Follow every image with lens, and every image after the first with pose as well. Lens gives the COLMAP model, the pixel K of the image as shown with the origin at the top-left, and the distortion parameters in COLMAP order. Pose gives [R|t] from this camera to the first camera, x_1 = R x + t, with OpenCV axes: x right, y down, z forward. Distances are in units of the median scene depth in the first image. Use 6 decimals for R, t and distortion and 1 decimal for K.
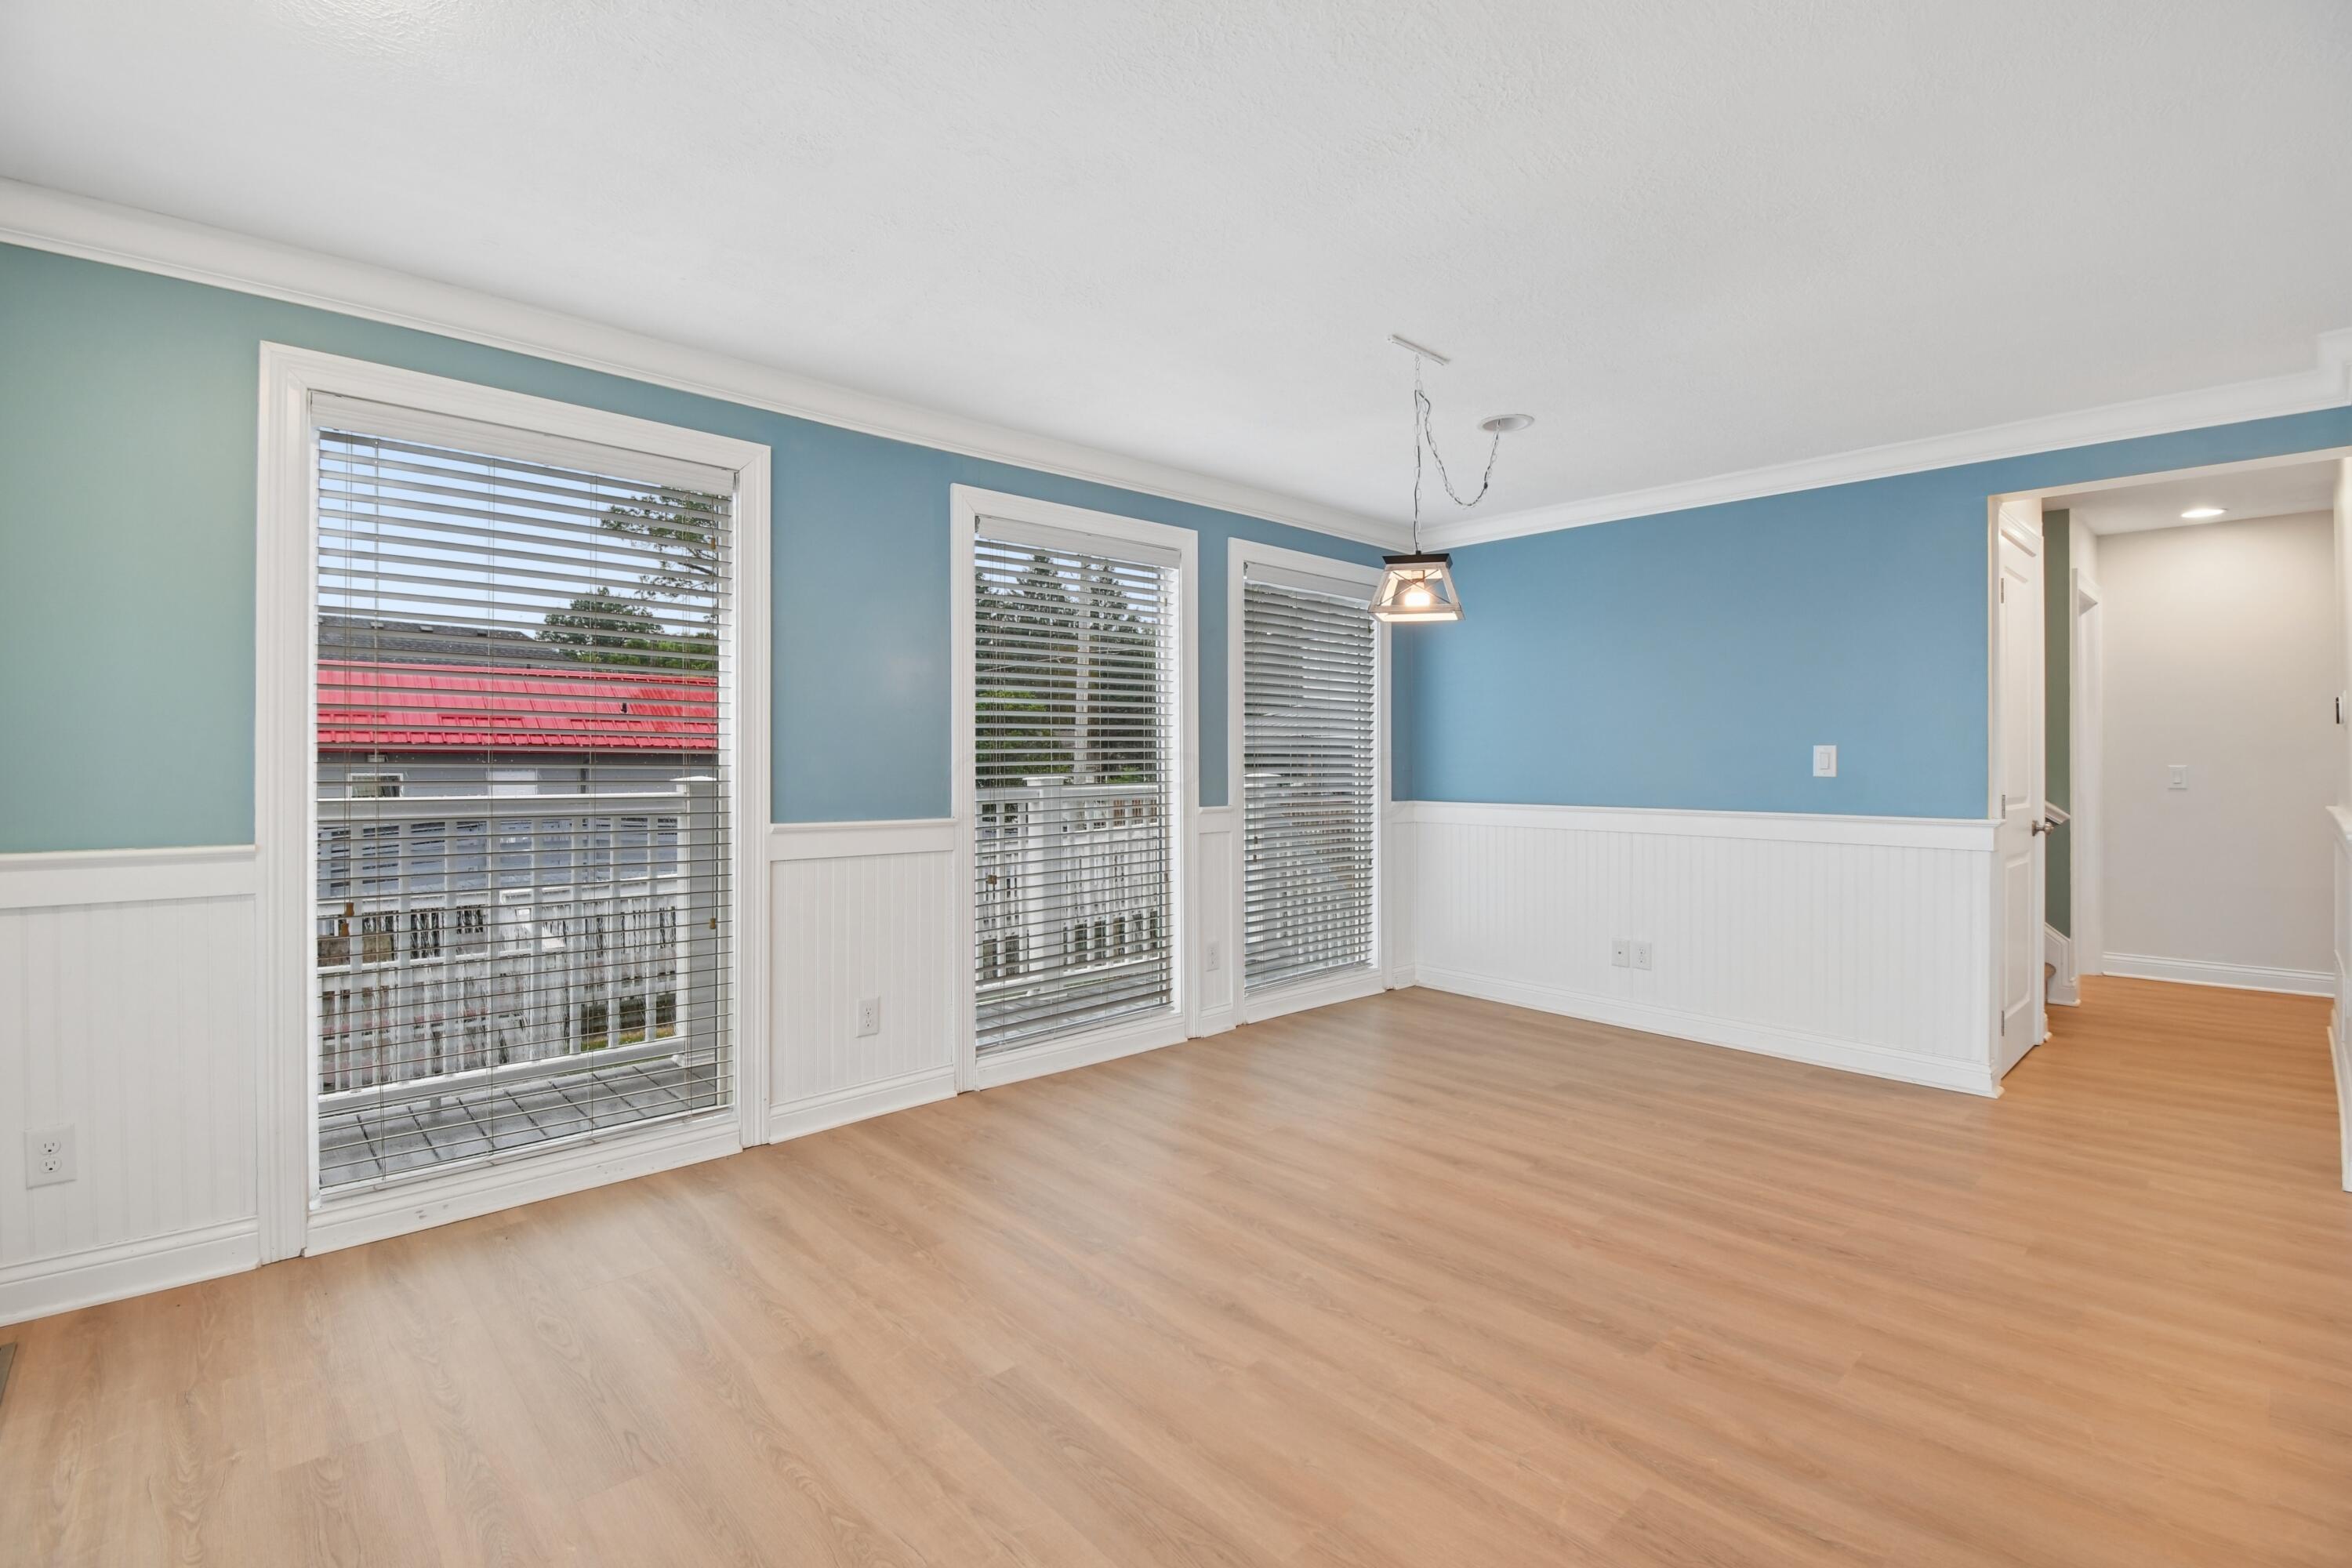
lens RADIAL K [[1053.4, 0, 1188.7], [0, 1053.4, 780.7], [0, 0, 1]] dist [0.017338, -0.021277]
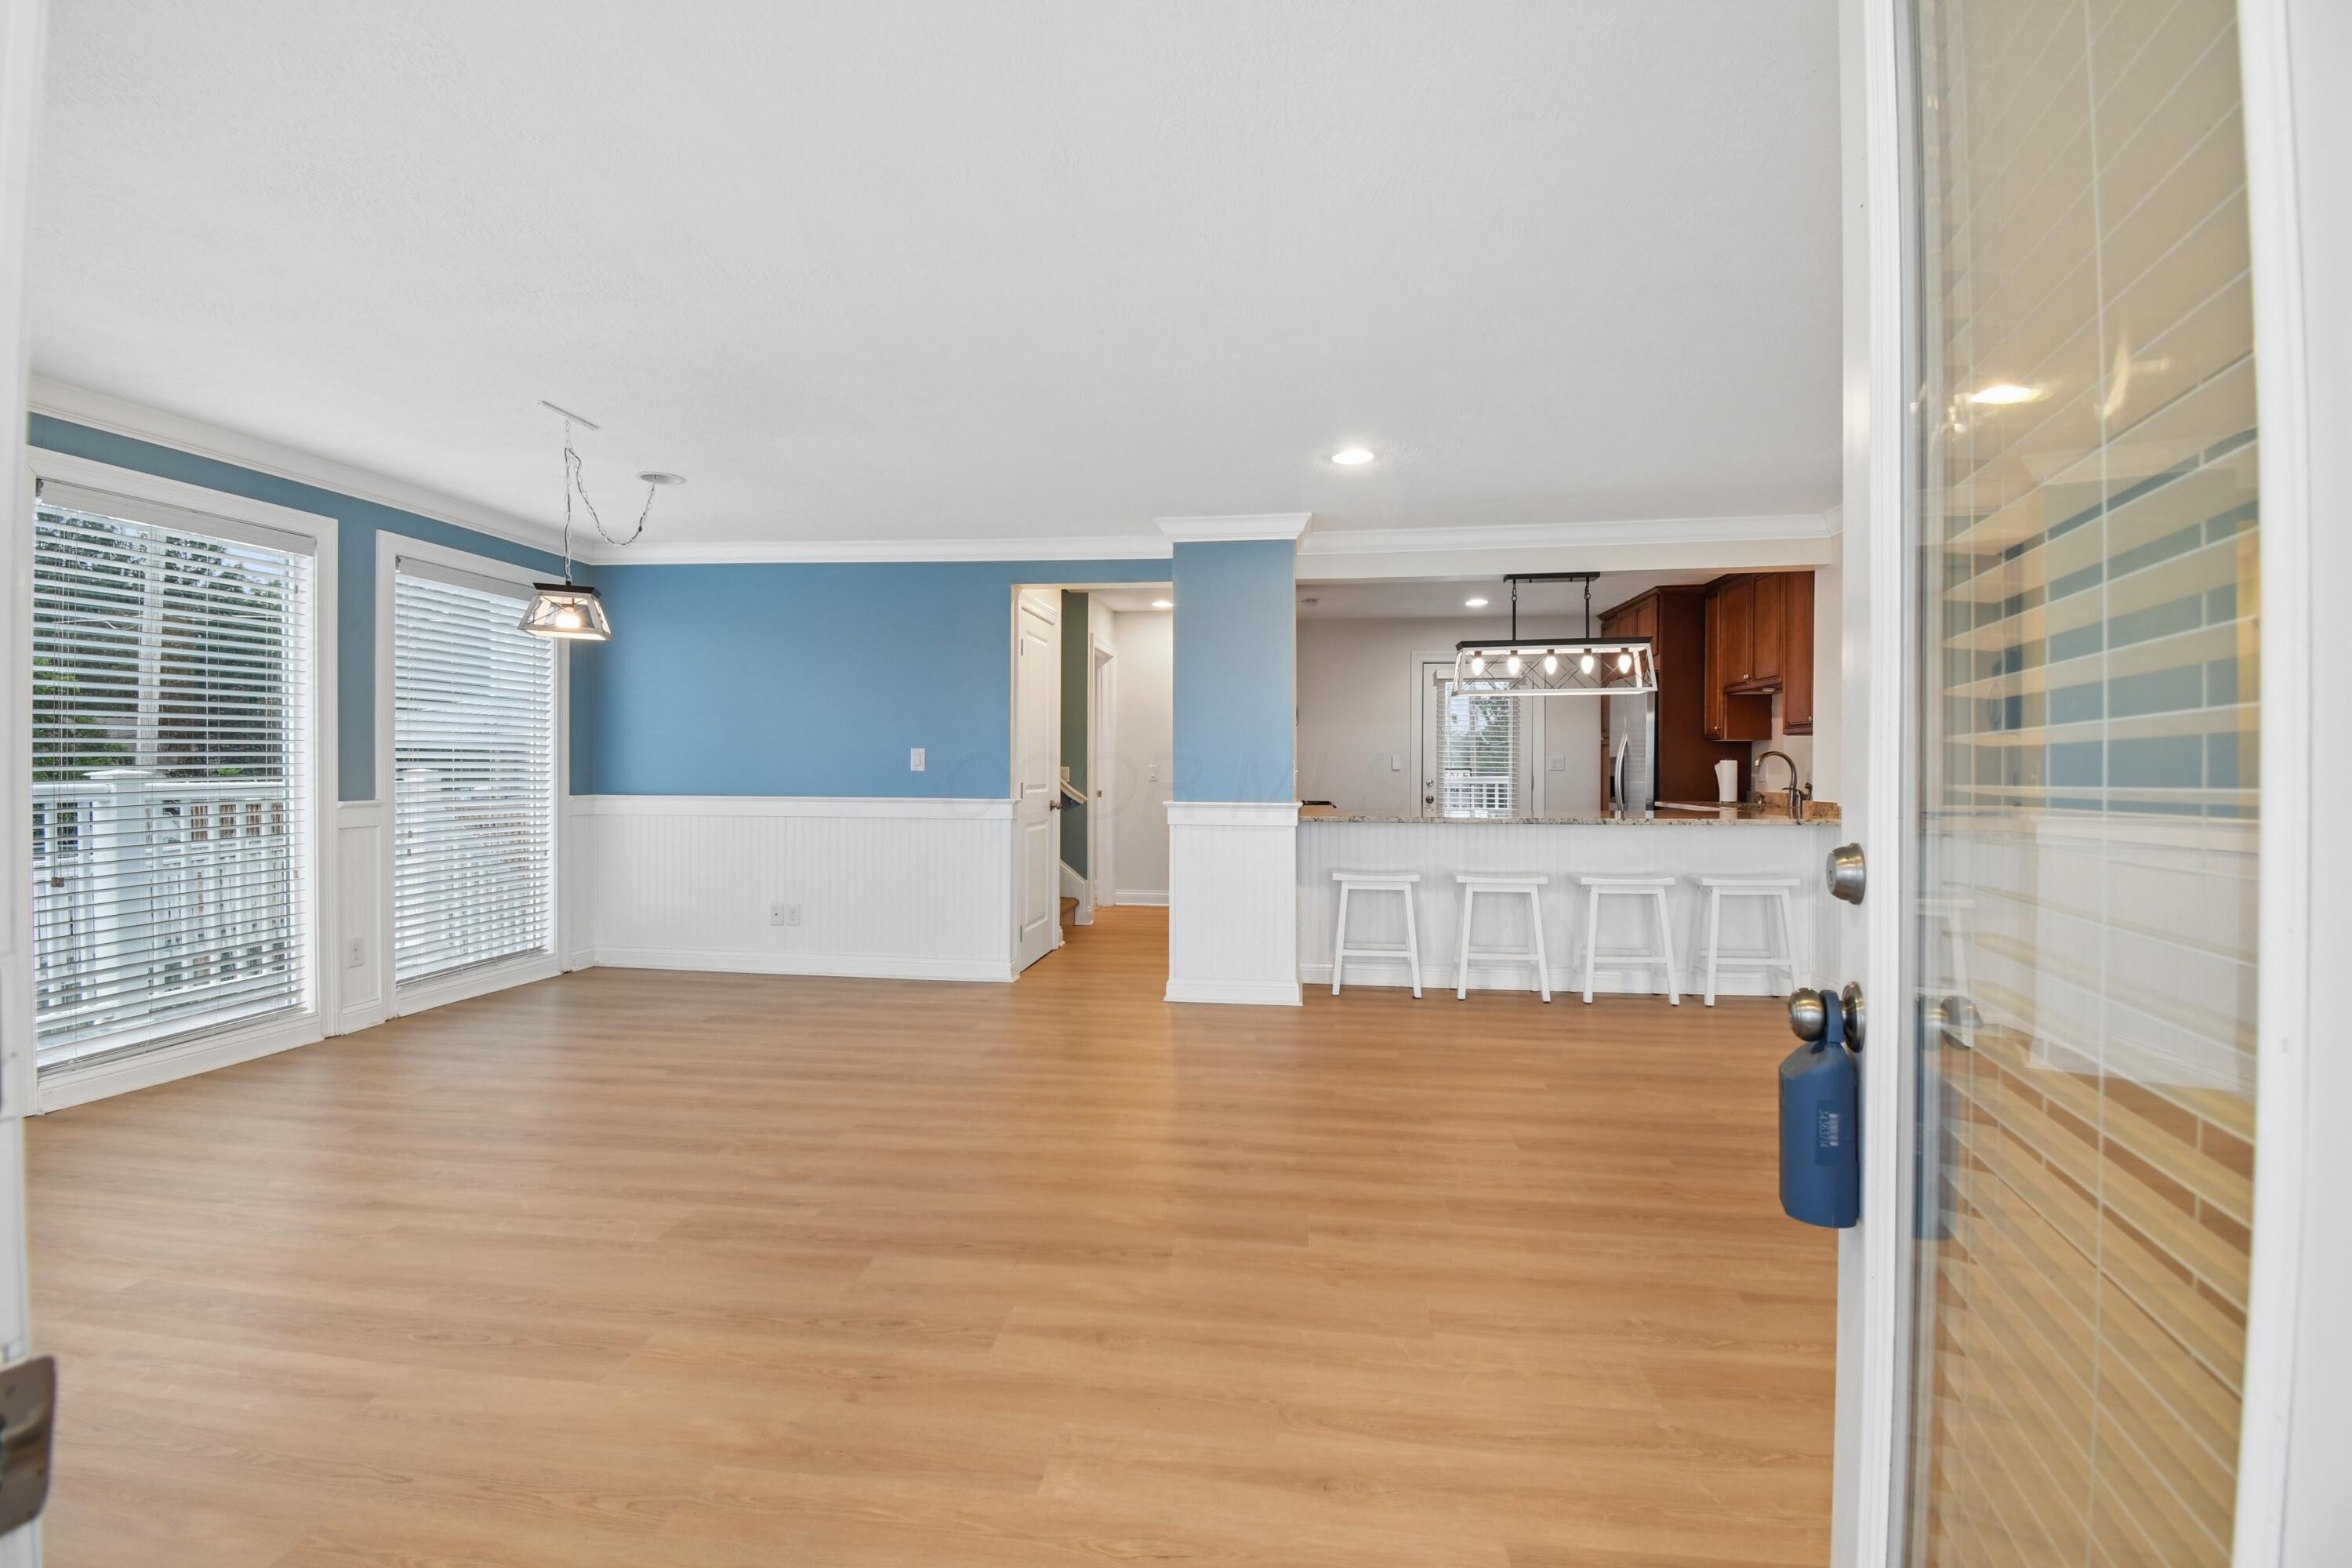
lens RADIAL K [[1038.5, 0, 1176.4], [0, 1038.5, 773.2], [0, 0, 1]] dist [0.017882, -0.024579]
pose [[0.773956, 0.000813, 0.633238, 0.000693], [0.005896, 0.999947, -0.008490, 0.014388], [-0.633212, 0.010305, 0.773910, -0.305490]]
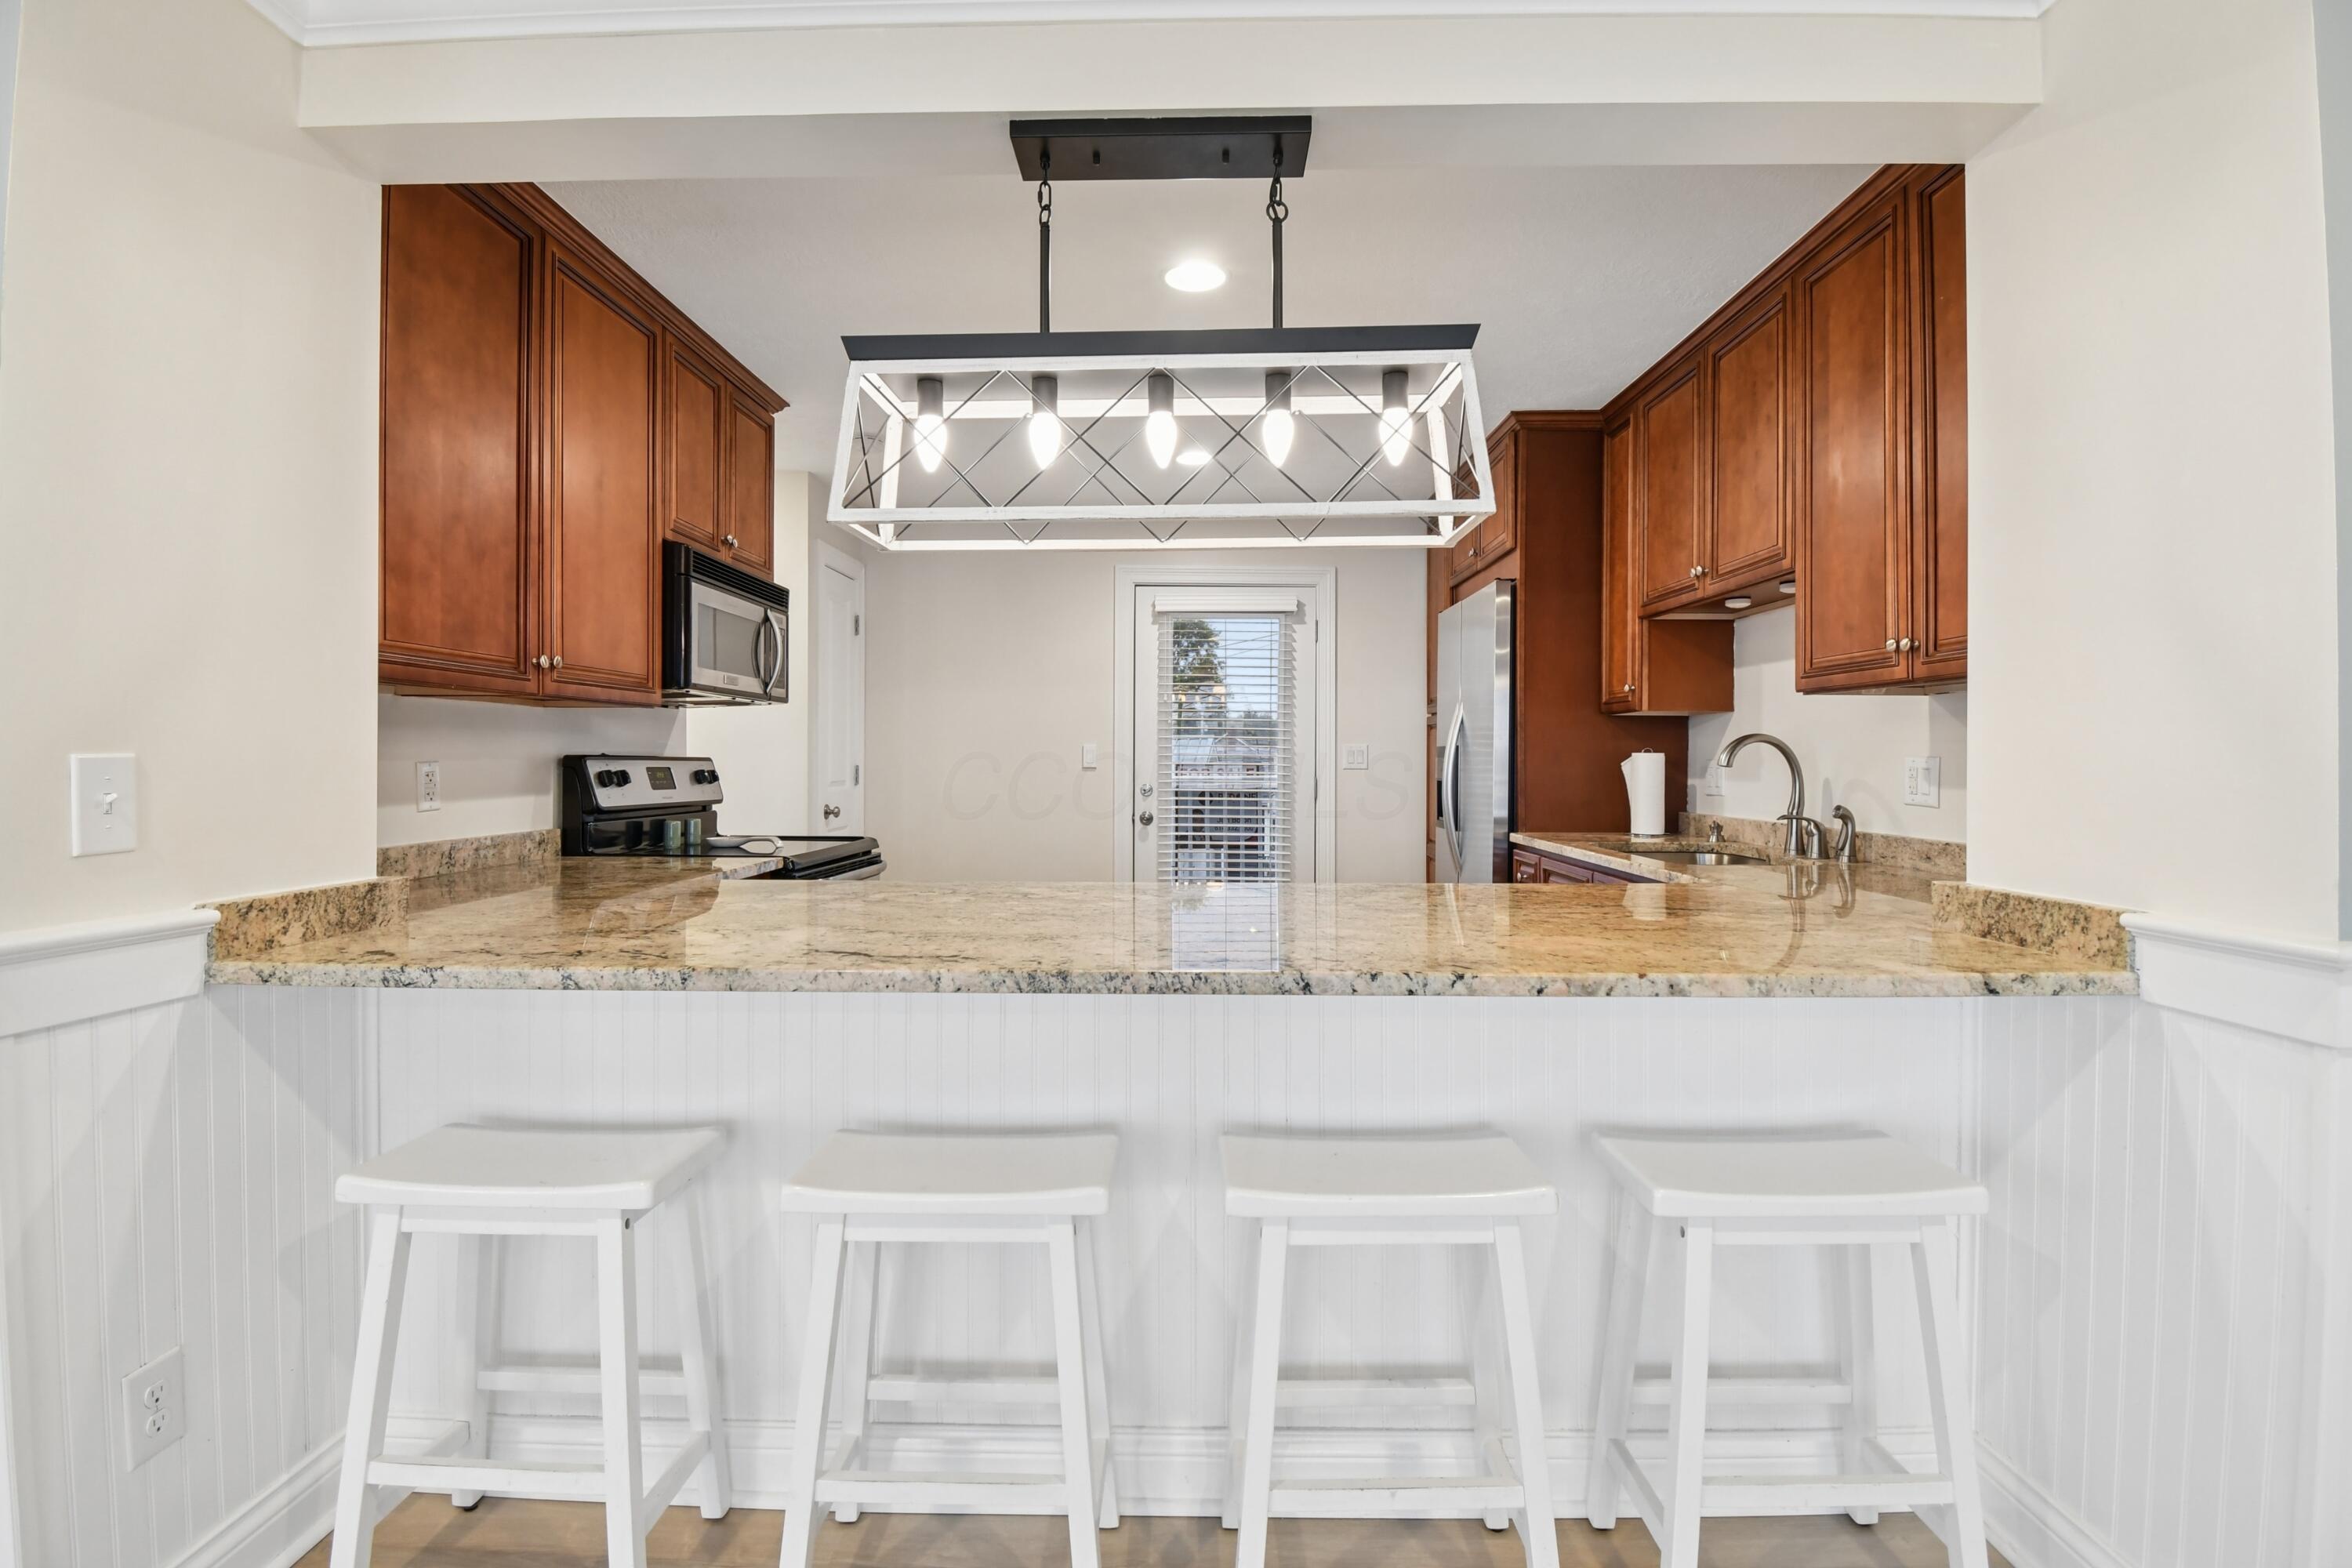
lens RADIAL K [[1038.5, 0, 1176.4], [0, 1038.5, 773.2], [0, 0, 1]] dist [0.017882, -0.024579]
pose [[0.700106, -0.007171, 0.714002, 1.008561], [0.008334, 0.999964, 0.001871, -0.006207], [-0.713990, 0.004640, 0.700141, 0.173234]]
